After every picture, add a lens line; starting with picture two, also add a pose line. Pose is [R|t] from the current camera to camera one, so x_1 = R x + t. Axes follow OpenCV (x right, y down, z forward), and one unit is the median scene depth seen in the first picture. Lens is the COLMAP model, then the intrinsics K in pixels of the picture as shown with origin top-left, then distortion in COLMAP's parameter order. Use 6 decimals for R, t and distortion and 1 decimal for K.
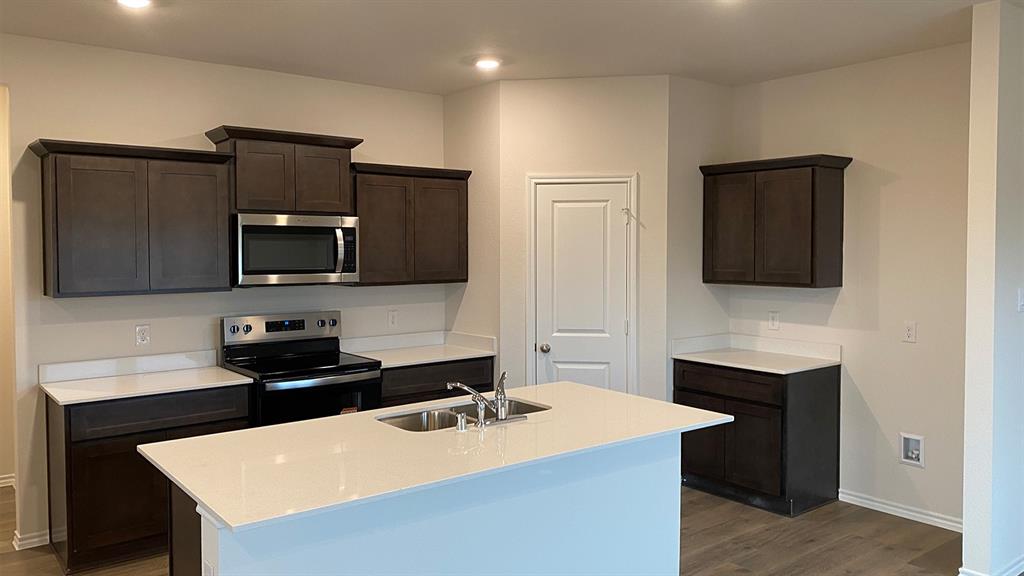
lens RADIAL K [[793.6, 0, 536.0], [0, 793.6, 286.9], [0, 0, 1]] dist [0.074413, -0.007739]
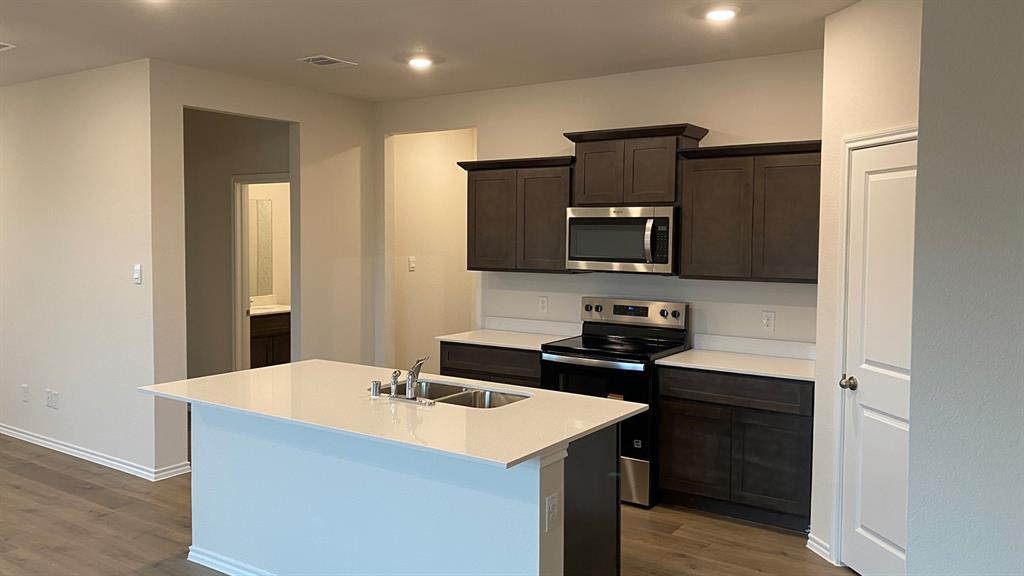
lens RADIAL K [[793.6, 0, 514.1], [0, 793.6, 282.7], [0, 0, 1]] dist [0.074413, -0.007739]
pose [[0.280984, 0.061338, -0.957750, 0.662042], [-0.060902, 0.997084, 0.045990, -0.028390], [0.957778, 0.045407, 0.283901, 0.554063]]
